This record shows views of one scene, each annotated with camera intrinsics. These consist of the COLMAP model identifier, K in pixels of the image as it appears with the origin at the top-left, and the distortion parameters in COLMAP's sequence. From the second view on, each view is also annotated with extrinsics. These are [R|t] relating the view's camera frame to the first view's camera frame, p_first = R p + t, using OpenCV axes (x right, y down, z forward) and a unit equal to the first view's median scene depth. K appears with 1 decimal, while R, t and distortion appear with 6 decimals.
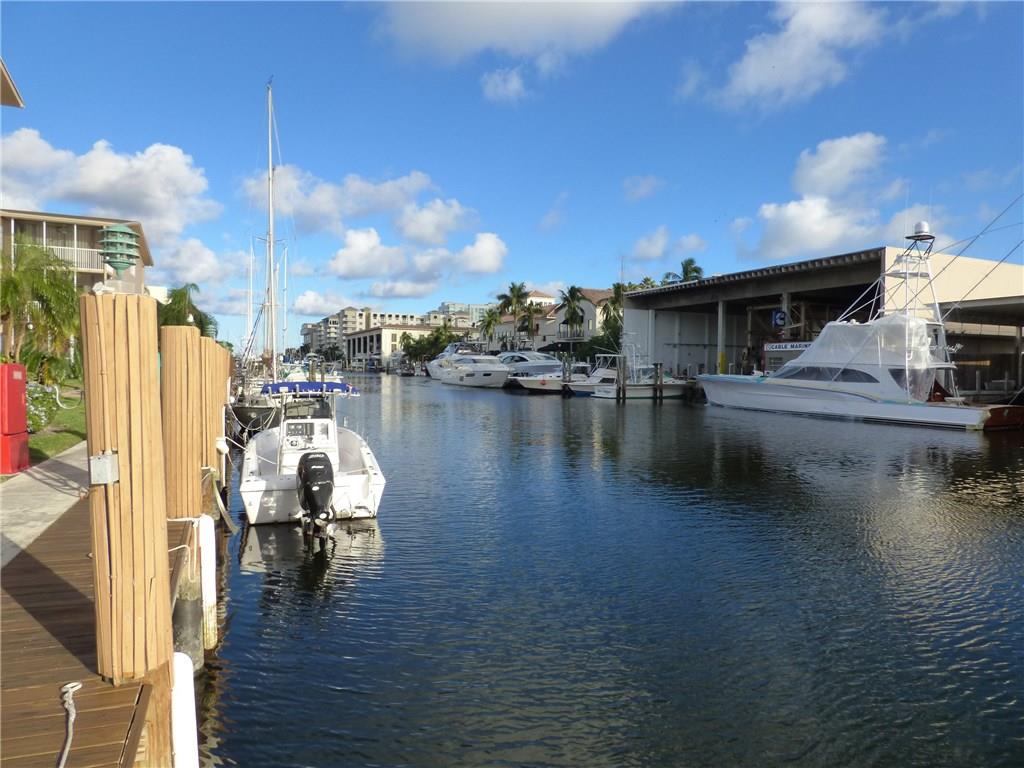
lens RADIAL K [[612.2, 0, 512.0], [0, 612.2, 384.0], [0, 0, 1]] dist [-0.002092, 0.000185]
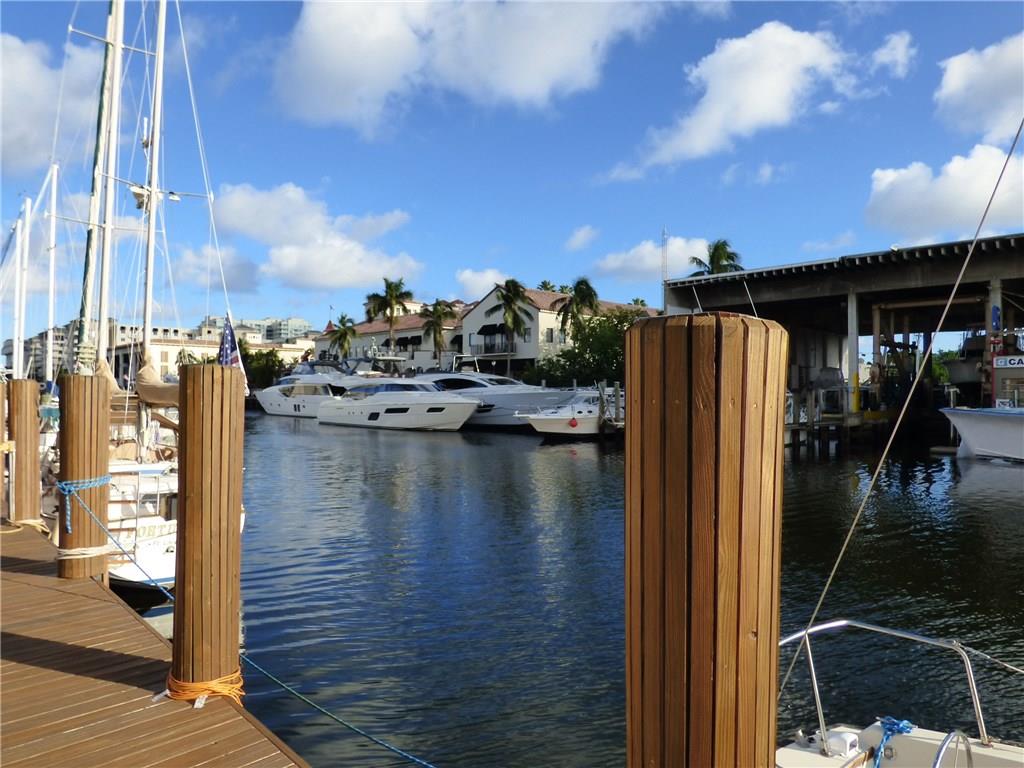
lens RADIAL K [[653.2, 0, 518.9], [0, 653.2, 384.5], [0, 0, 1]] dist [-0.037500, 0.003235]
pose [[0.936527, -0.010432, 0.350441, -0.150484], [0.023955, 0.999125, -0.034275, -0.012600], [-0.349777, 0.040494, 0.935958, 0.286962]]
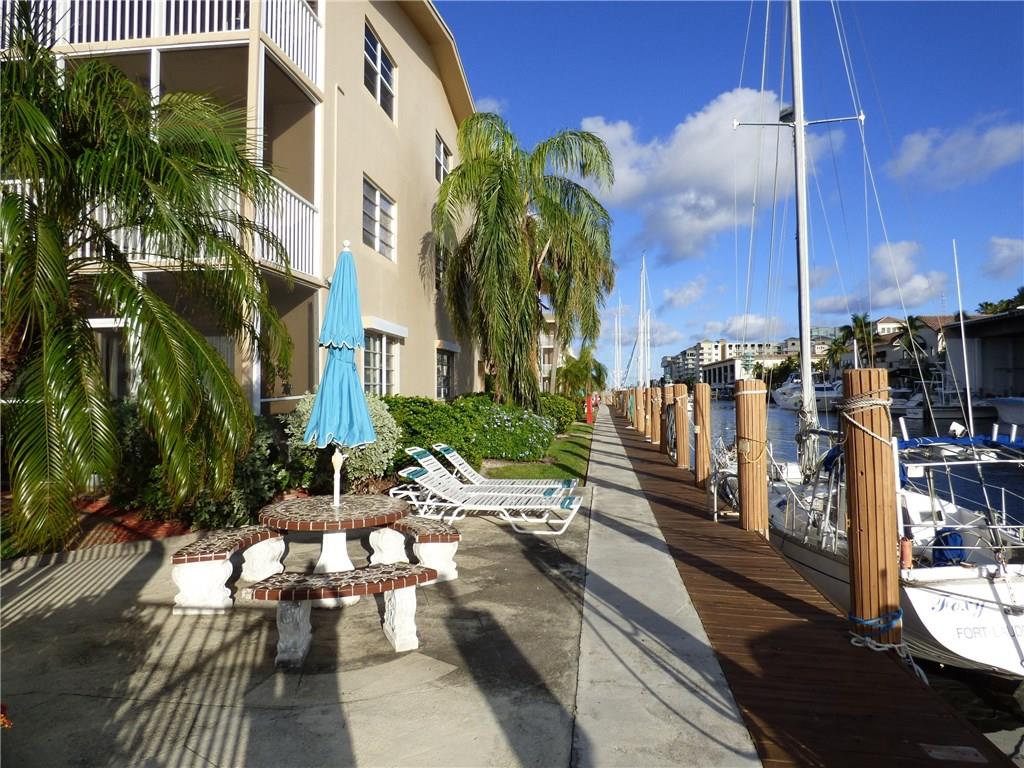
lens RADIAL K [[612.2, 0, 512.0], [0, 612.2, 384.0], [0, 0, 1]] dist [-0.002092, 0.000185]
pose [[0.840537, -0.027782, -0.541041, 0.086500], [0.001830, 0.998824, -0.048446, 0.007186], [0.541751, 0.039730, 0.839599, -0.246435]]
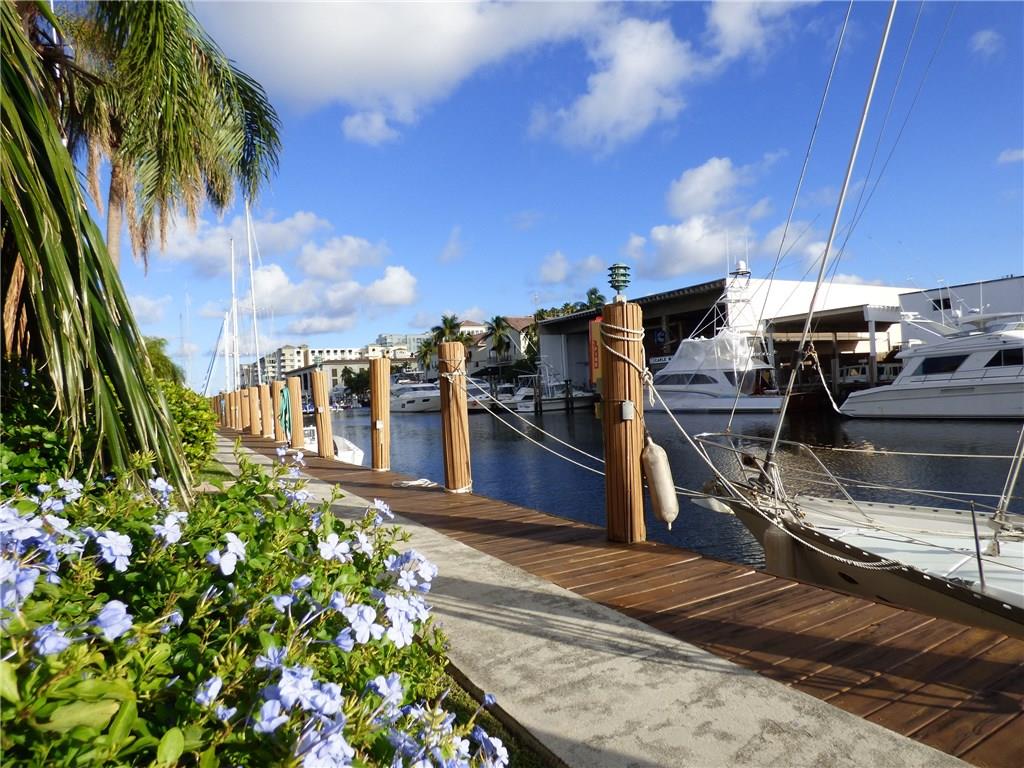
lens RADIAL K [[612.2, 0, 512.0], [0, 612.2, 384.0], [0, 0, 1]] dist [-0.002092, 0.000185]
pose [[0.993003, -0.070807, 0.094508, 0.010433], [0.074509, 0.996562, -0.036232, 0.005729], [-0.091618, 0.043020, 0.994865, -0.110542]]
